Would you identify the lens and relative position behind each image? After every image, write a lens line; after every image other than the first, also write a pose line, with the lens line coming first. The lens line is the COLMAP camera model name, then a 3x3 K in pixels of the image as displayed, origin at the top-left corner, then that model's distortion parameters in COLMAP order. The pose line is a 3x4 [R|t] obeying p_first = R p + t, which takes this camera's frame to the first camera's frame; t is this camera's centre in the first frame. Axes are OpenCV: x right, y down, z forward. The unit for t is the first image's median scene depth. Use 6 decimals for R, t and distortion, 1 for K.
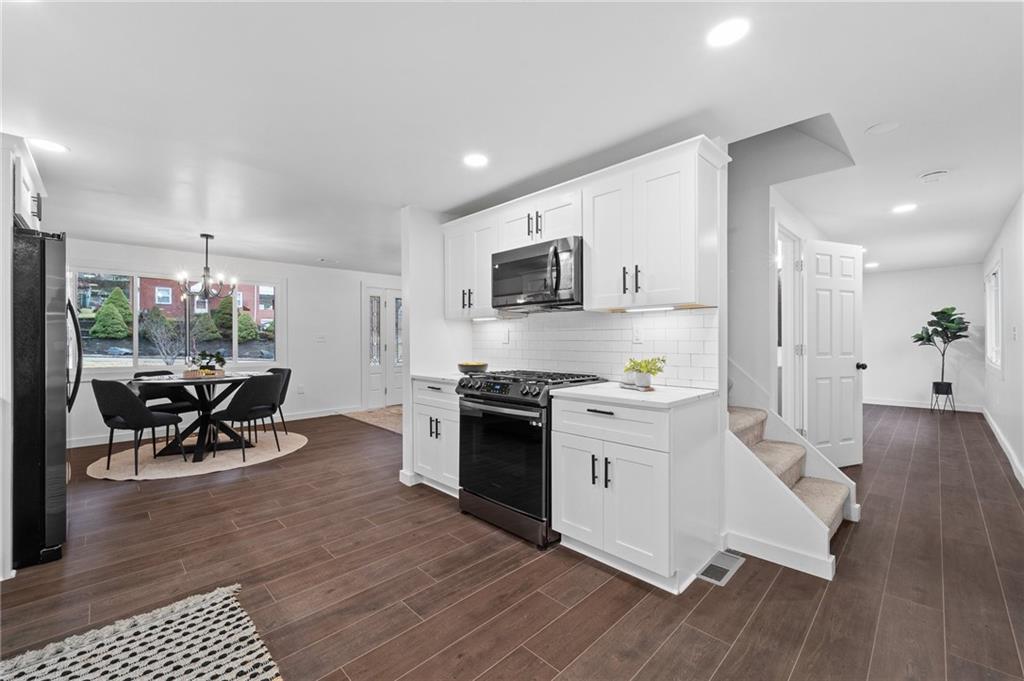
lens RADIAL K [[419.8, 0, 512.5], [0, 419.8, 340.2], [0, 0, 1]] dist [-0.003089, -0.000541]
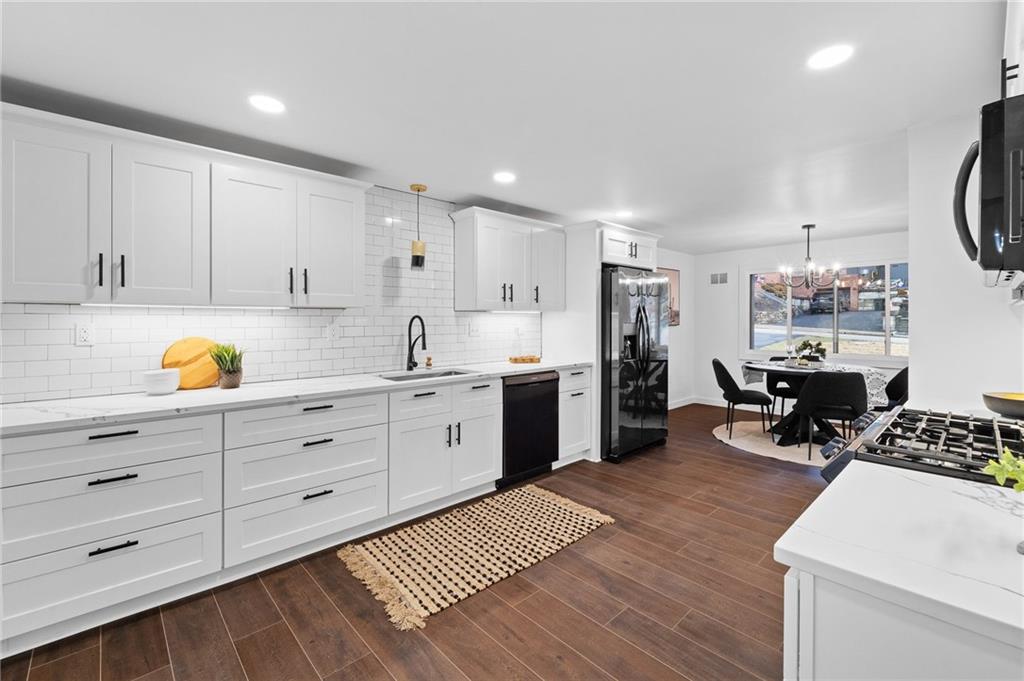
lens RADIAL K [[443.7, 0, 517.1], [0, 443.7, 317.1], [0, 0, 1]] dist [-0.001841, 0.000101]
pose [[-0.027012, 0.000296, -0.999635, 0.675720], [-0.007897, 0.999969, 0.000510, -0.051142], [0.999604, 0.007908, -0.027009, 0.651964]]
